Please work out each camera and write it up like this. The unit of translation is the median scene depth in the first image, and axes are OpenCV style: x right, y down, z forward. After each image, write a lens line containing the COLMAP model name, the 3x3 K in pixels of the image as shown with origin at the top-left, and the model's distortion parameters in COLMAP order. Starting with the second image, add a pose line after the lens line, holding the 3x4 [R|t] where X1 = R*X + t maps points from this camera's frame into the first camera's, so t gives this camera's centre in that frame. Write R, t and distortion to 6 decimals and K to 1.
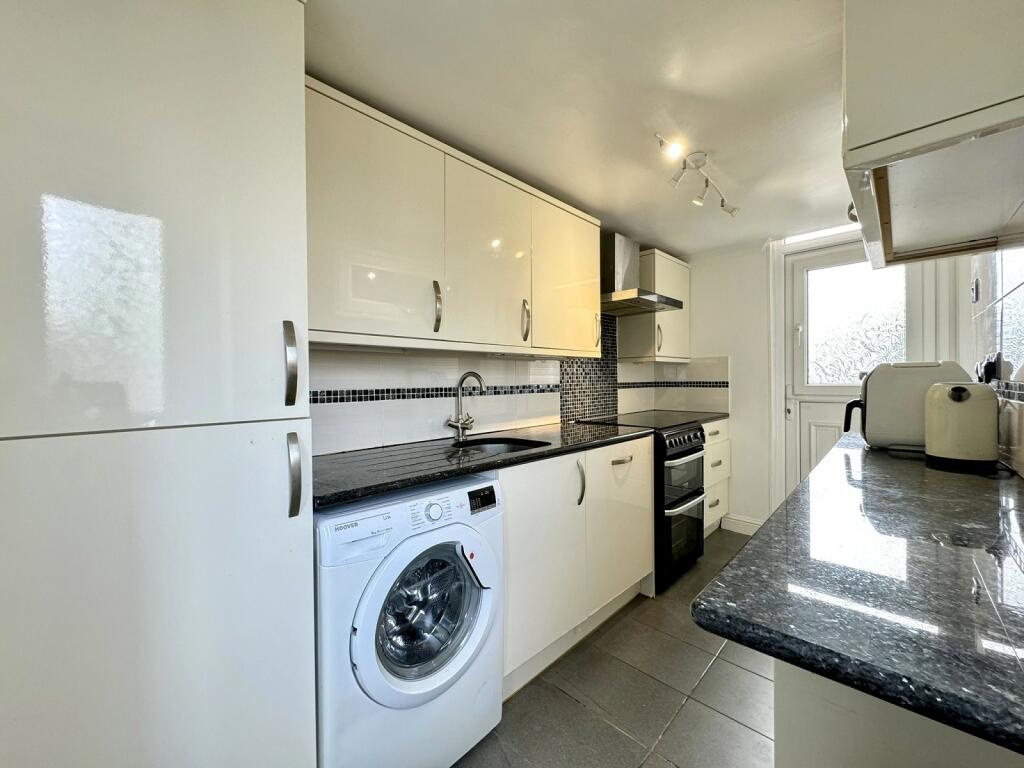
lens RADIAL K [[410.0, 0, 509.1], [0, 410.0, 382.9], [0, 0, 1]] dist [0.033204, 0.000498]
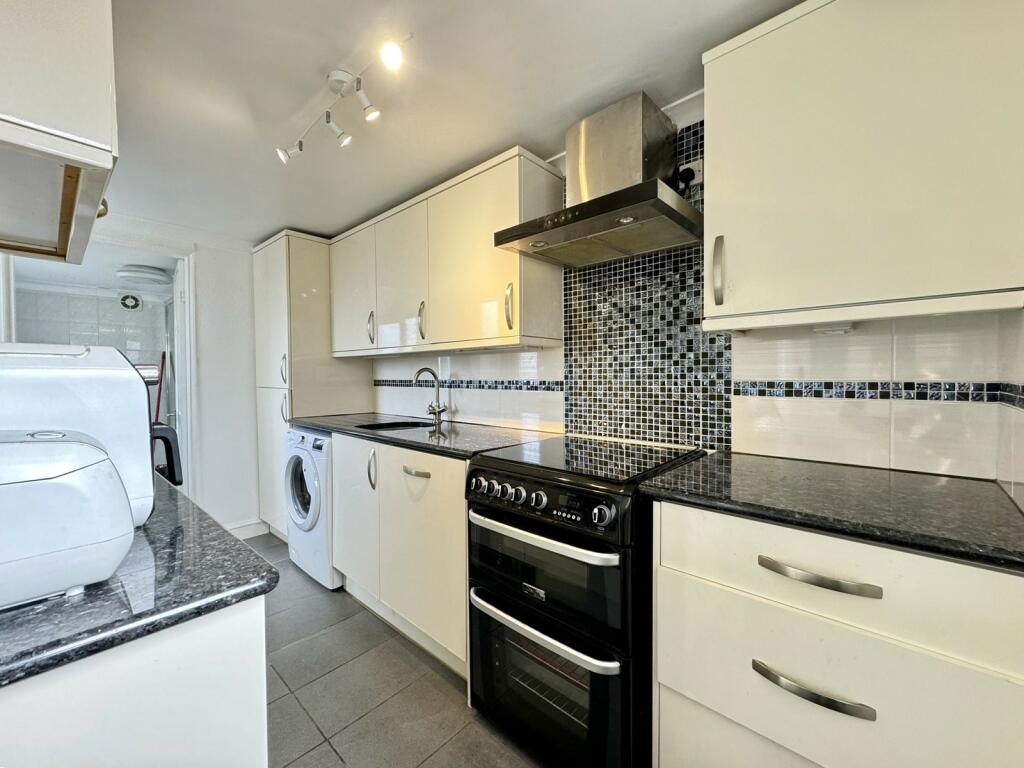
lens RADIAL K [[410.0, 0, 509.8], [0, 410.0, 382.7], [0, 0, 1]] dist [0.033204, 0.000498]
pose [[0.035425, 0.032951, -0.998829, 0.835148], [0.001147, 0.999454, 0.033012, -0.016832], [0.999372, -0.002315, 0.035368, 0.870169]]
